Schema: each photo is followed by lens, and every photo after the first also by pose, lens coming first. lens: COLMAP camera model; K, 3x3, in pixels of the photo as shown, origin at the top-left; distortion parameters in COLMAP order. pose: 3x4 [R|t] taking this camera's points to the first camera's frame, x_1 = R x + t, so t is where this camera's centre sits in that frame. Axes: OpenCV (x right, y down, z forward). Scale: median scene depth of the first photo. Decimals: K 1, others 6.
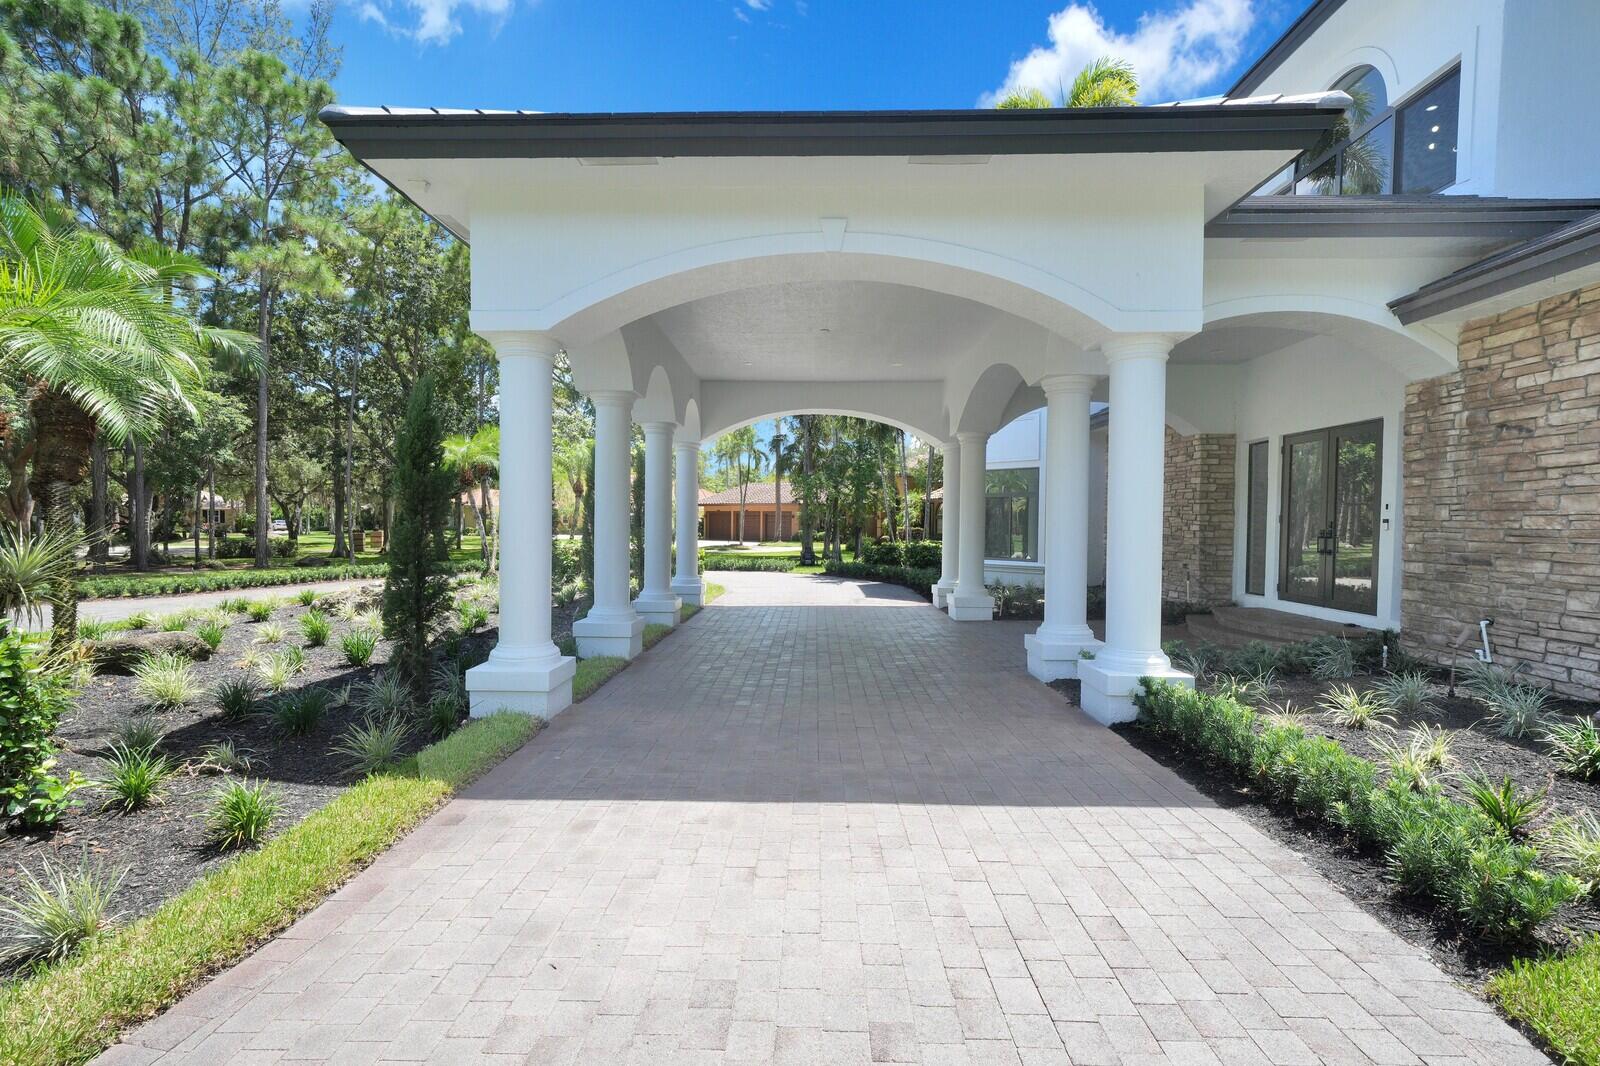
lens RADIAL K [[714.5, 0, 801.5], [0, 714.5, 539.8], [0, 0, 1]] dist [0.012088, 0.000217]
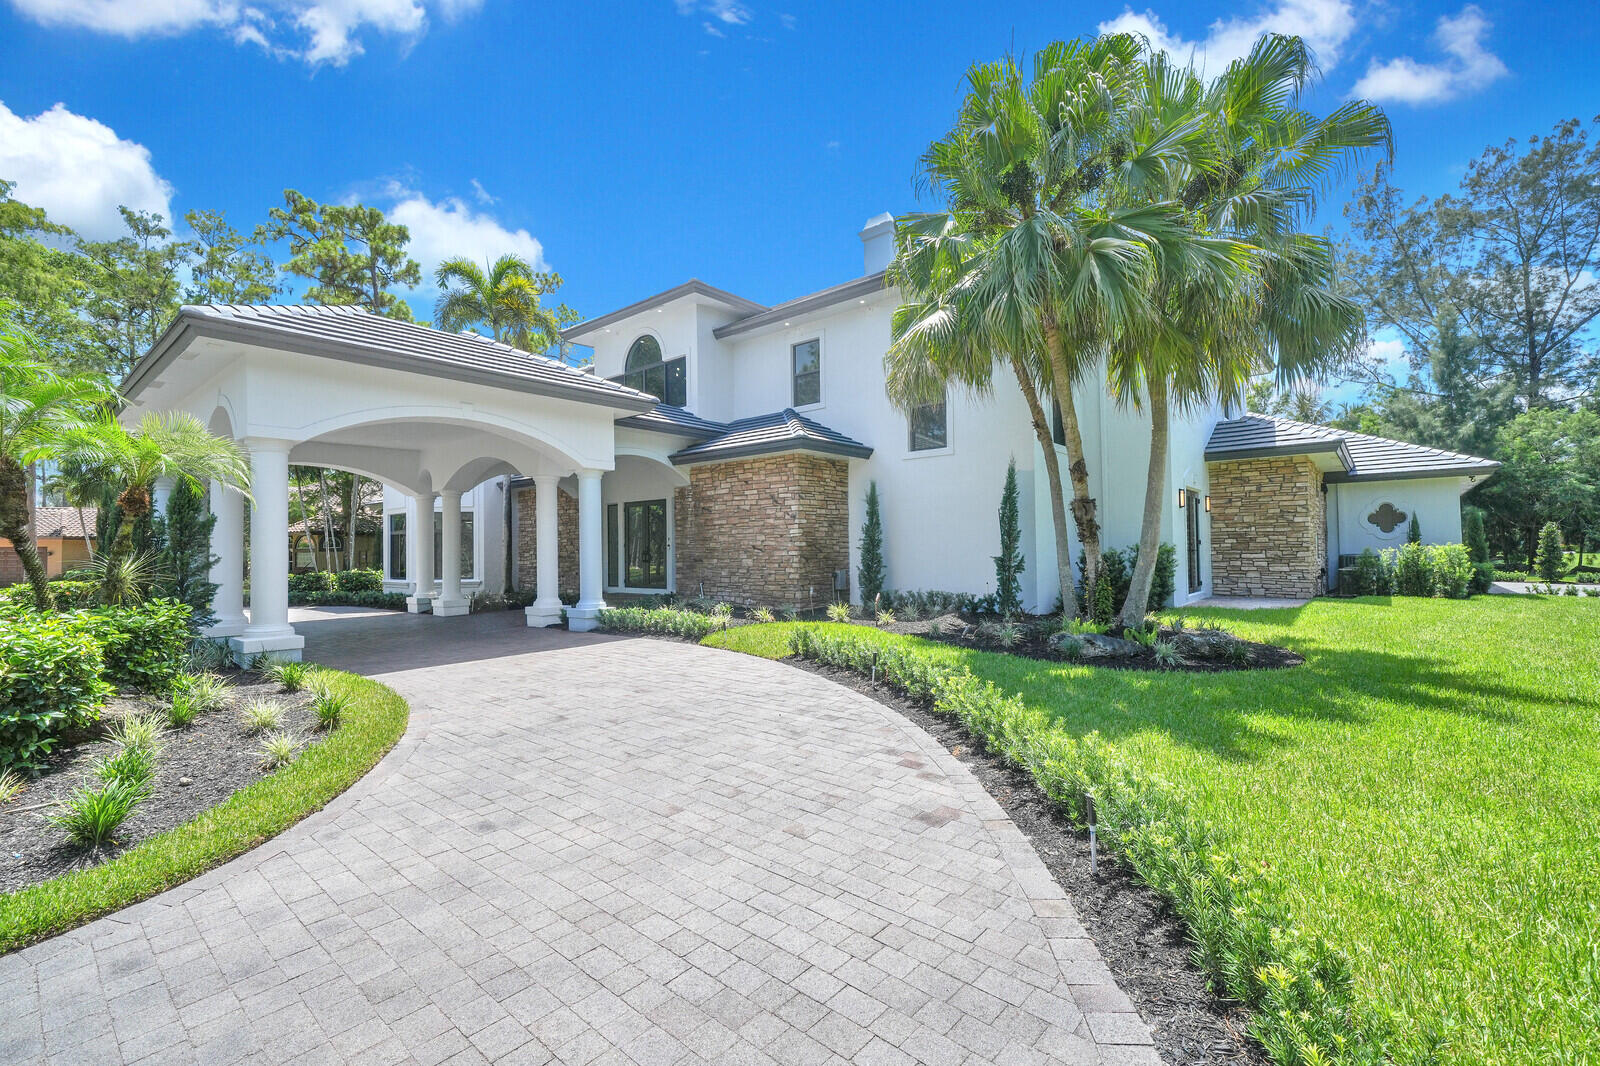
lens RADIAL K [[678.4, 0, 800.0], [0, 678.4, 533.0], [0, 0, 1]] dist [0.005996, 0.000620]
pose [[0.626953, 0.001618, 0.779055, -0.674226], [0.039852, 0.998622, -0.034146, 0.028265], [-0.778037, 0.052454, 0.626025, -0.748569]]
